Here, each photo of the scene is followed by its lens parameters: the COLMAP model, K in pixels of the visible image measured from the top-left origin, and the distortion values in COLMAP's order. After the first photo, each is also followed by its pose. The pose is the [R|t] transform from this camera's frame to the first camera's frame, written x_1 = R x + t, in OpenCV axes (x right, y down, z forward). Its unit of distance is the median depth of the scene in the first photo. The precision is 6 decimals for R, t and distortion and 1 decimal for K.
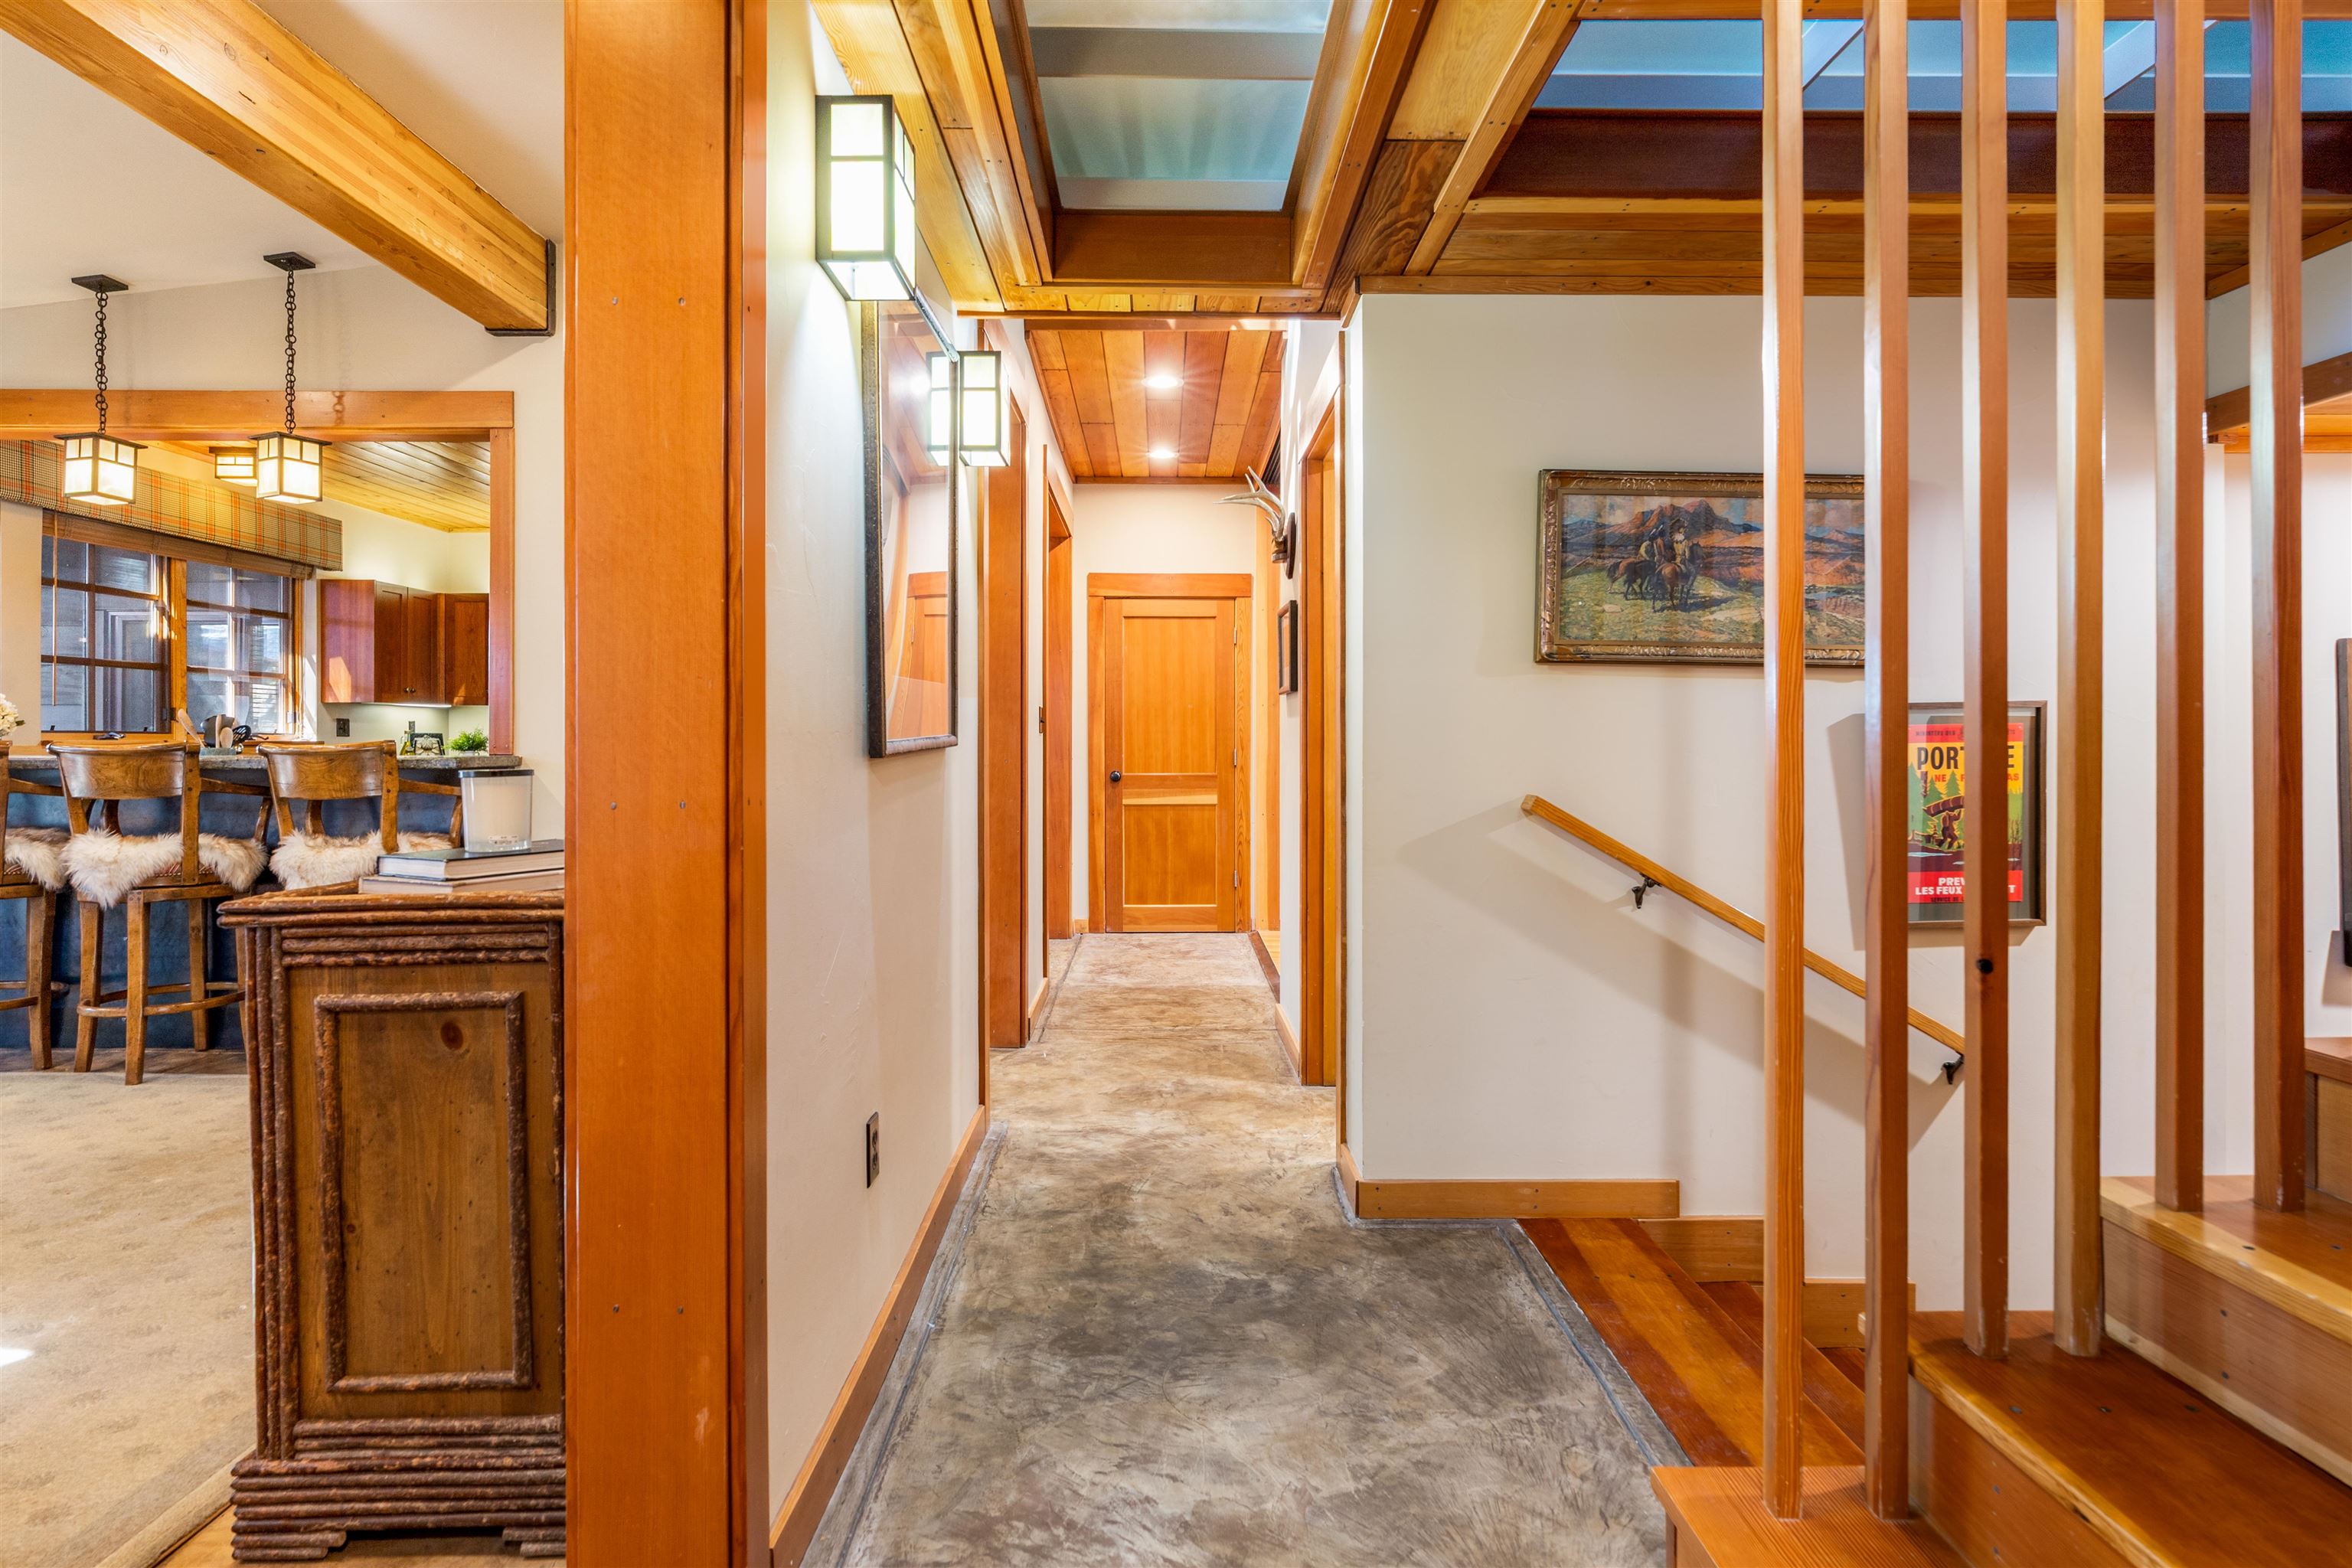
lens RADIAL K [[1175.9, 0, 1180.4], [0, 1175.9, 745.9], [0, 0, 1]] dist [-0.011018, 0.001273]
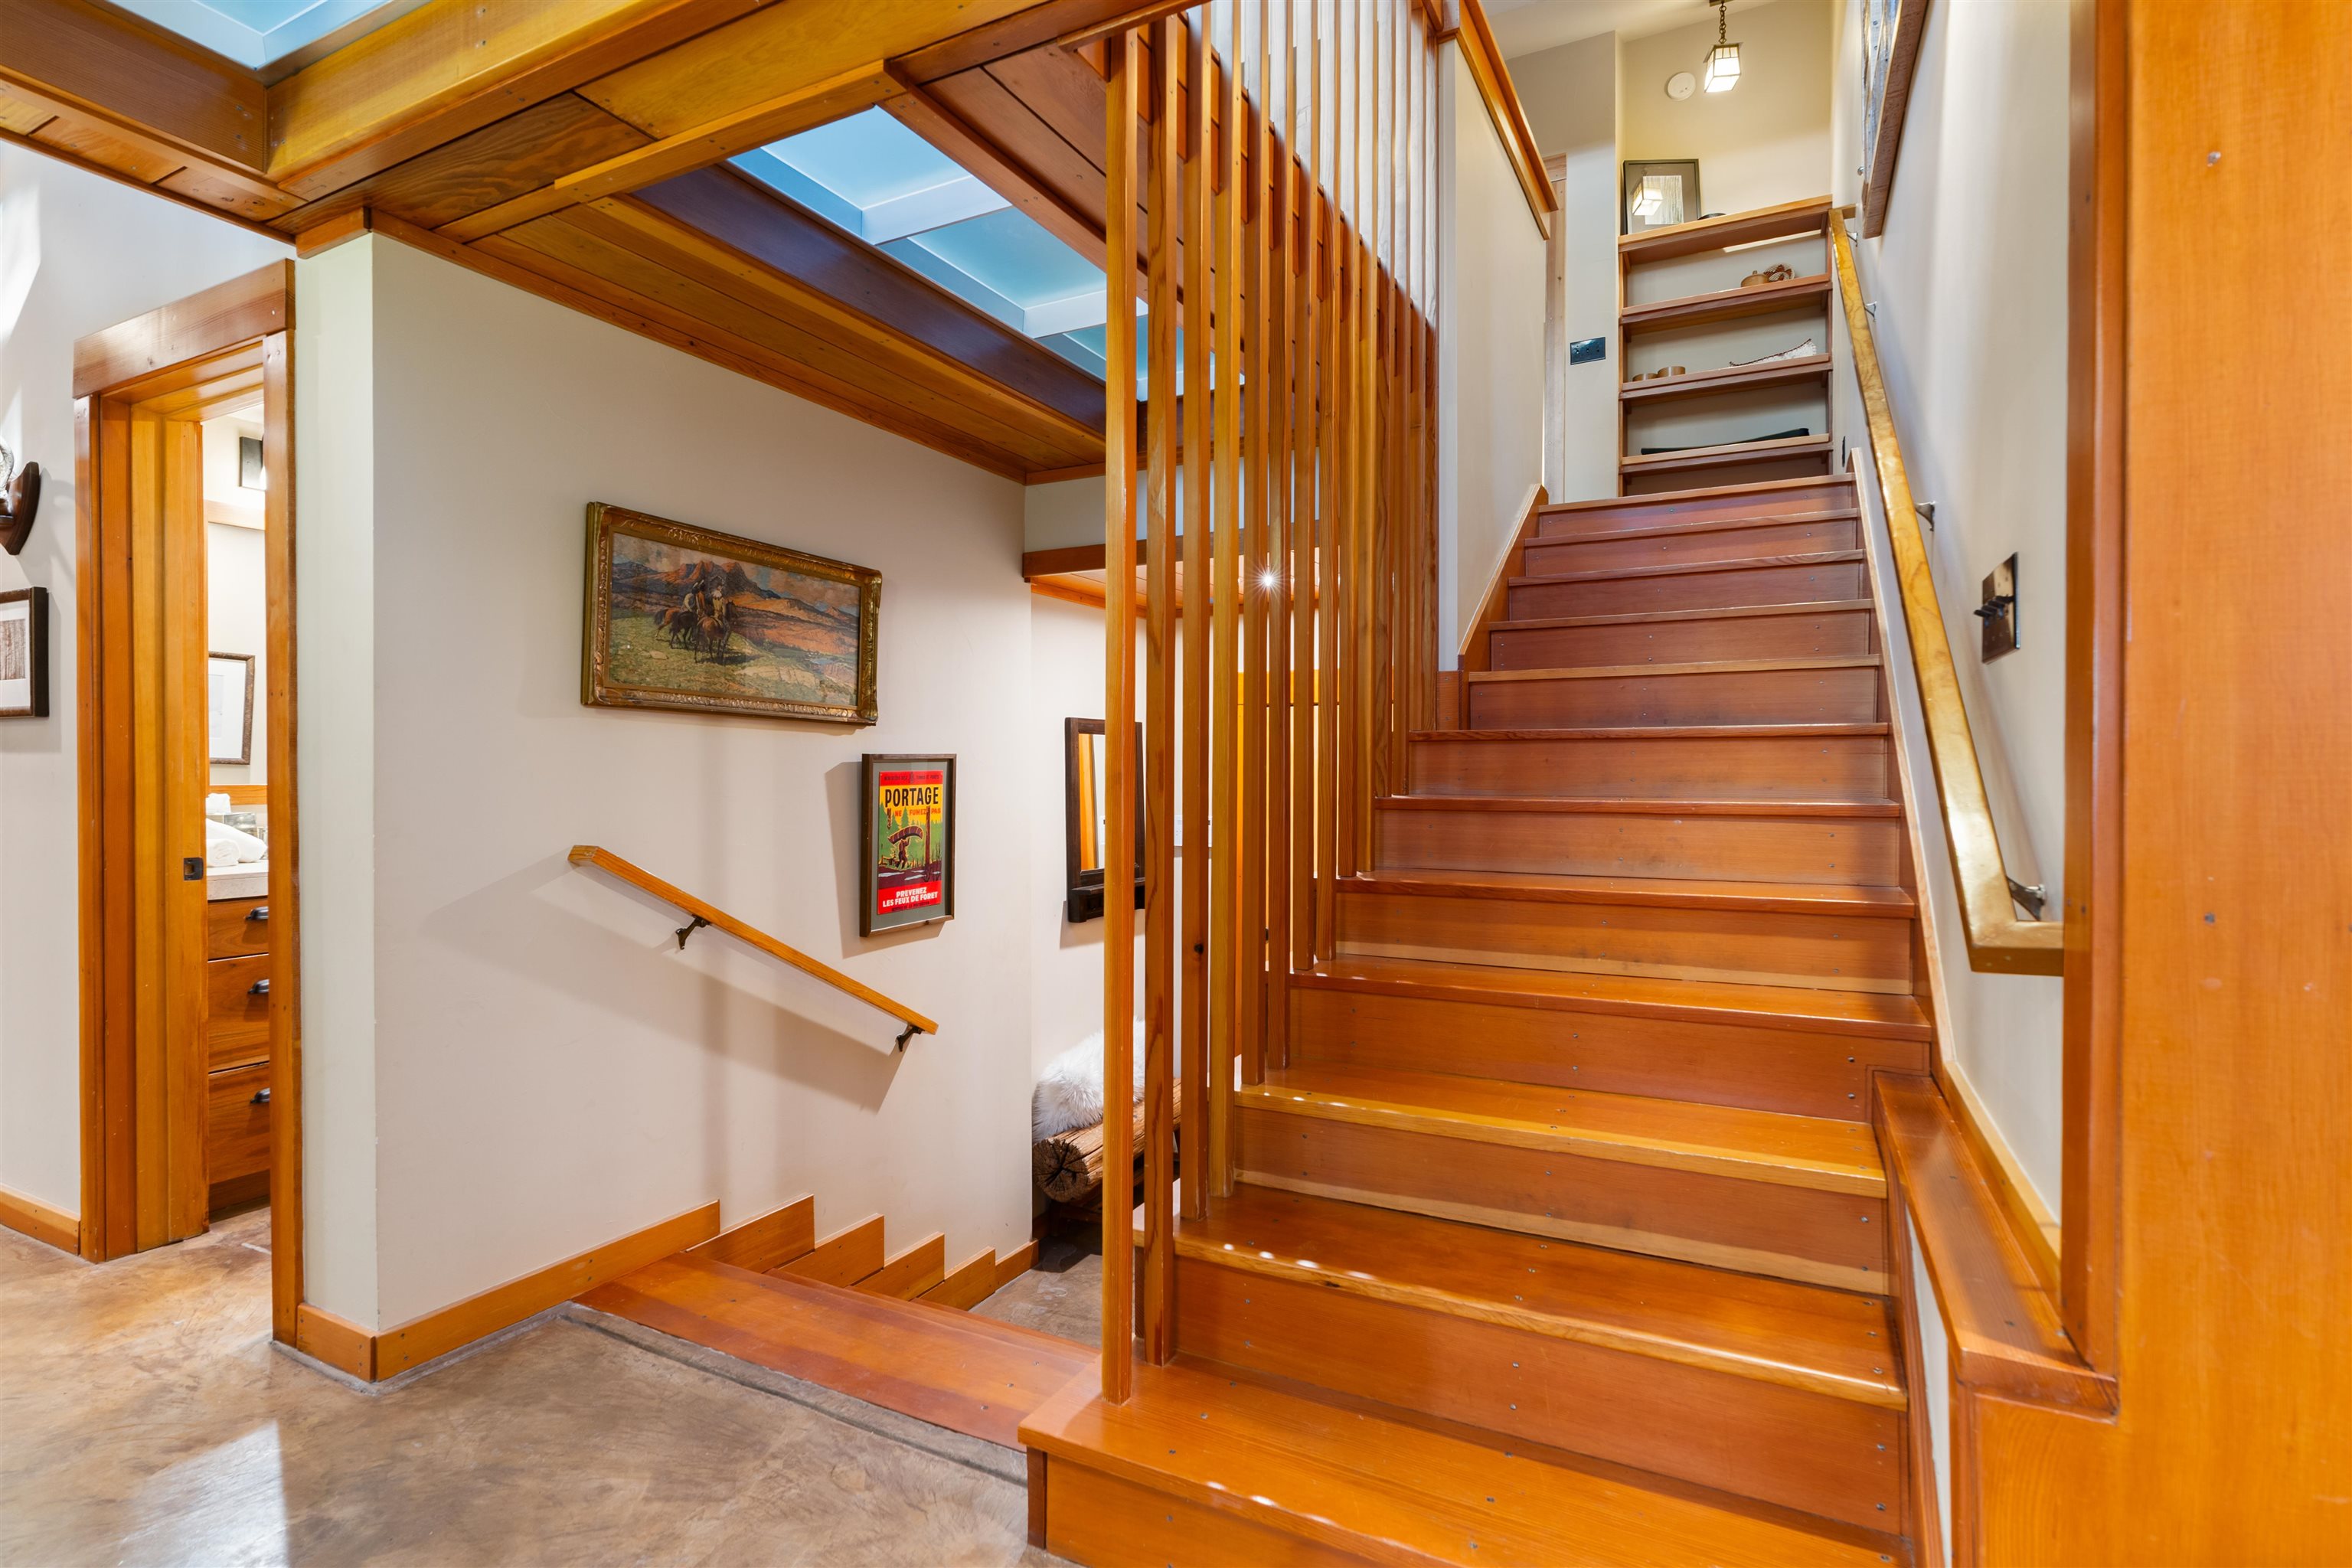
lens RADIAL K [[1074.6, 0, 1179.6], [0, 1074.6, 782.2], [0, 0, 1]] dist [0.002902, -0.000075]
pose [[0.493799, -0.007070, 0.869548, -0.214544], [-0.002442, 0.999952, 0.009518, -0.018165], [-0.869573, -0.006824, 0.493758, 0.156909]]
